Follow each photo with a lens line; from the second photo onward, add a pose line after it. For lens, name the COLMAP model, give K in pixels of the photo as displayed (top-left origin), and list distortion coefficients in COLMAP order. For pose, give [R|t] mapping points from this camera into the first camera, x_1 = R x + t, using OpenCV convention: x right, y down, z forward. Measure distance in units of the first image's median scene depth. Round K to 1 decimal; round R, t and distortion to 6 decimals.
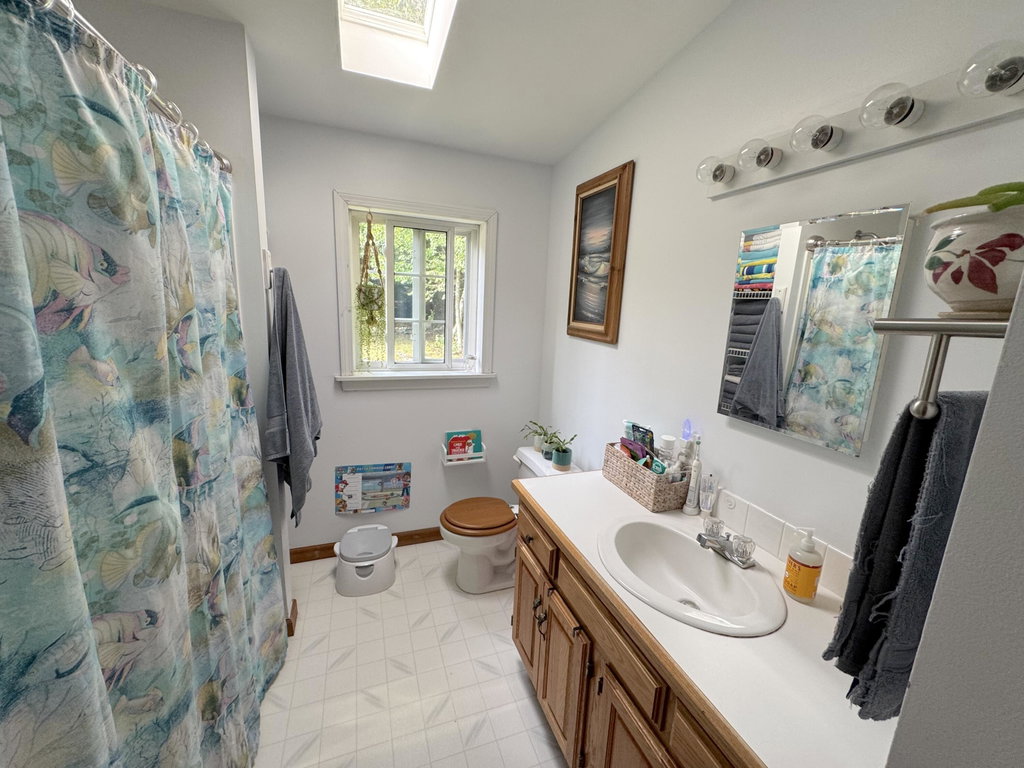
lens RADIAL K [[408.3, 0, 512.0], [0, 408.3, 382.8], [0, 0, 1]] dist [-0.000854, -0.000140]
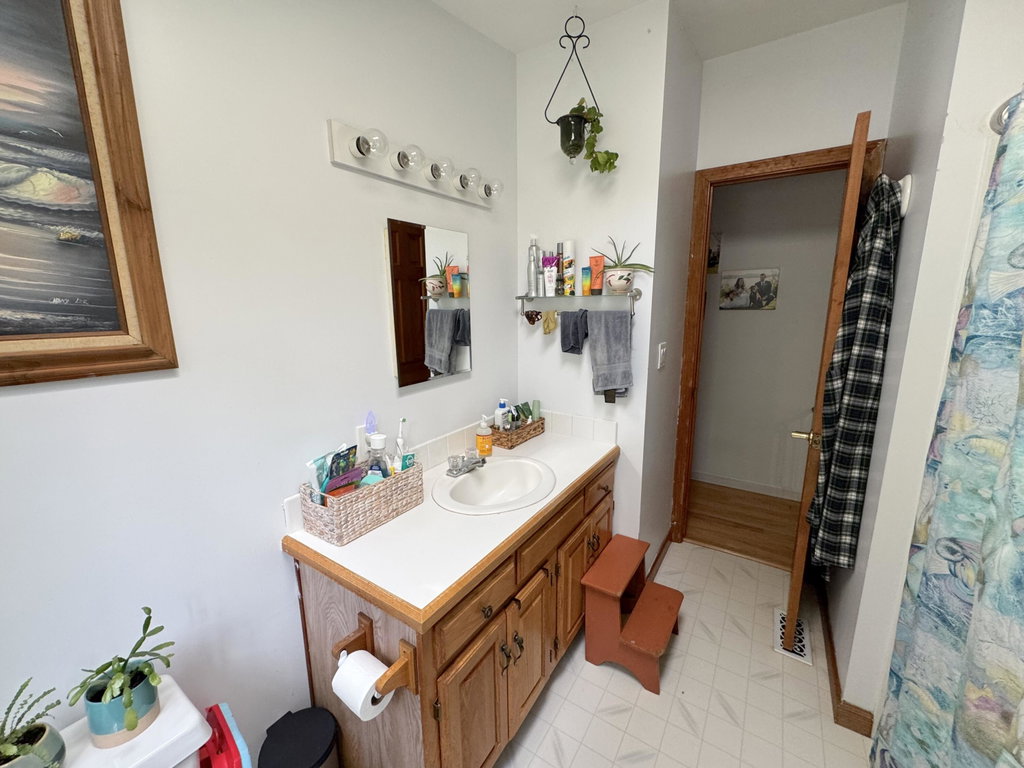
lens RADIAL K [[408.3, 0, 511.6], [0, 408.3, 384.0], [0, 0, 1]] dist [-0.000854, -0.000140]
pose [[-0.595405, -0.188051, 0.781108, -0.360613], [0.140113, 0.933019, 0.331426, -0.176588], [-0.791114, 0.306776, -0.529176, 0.922370]]
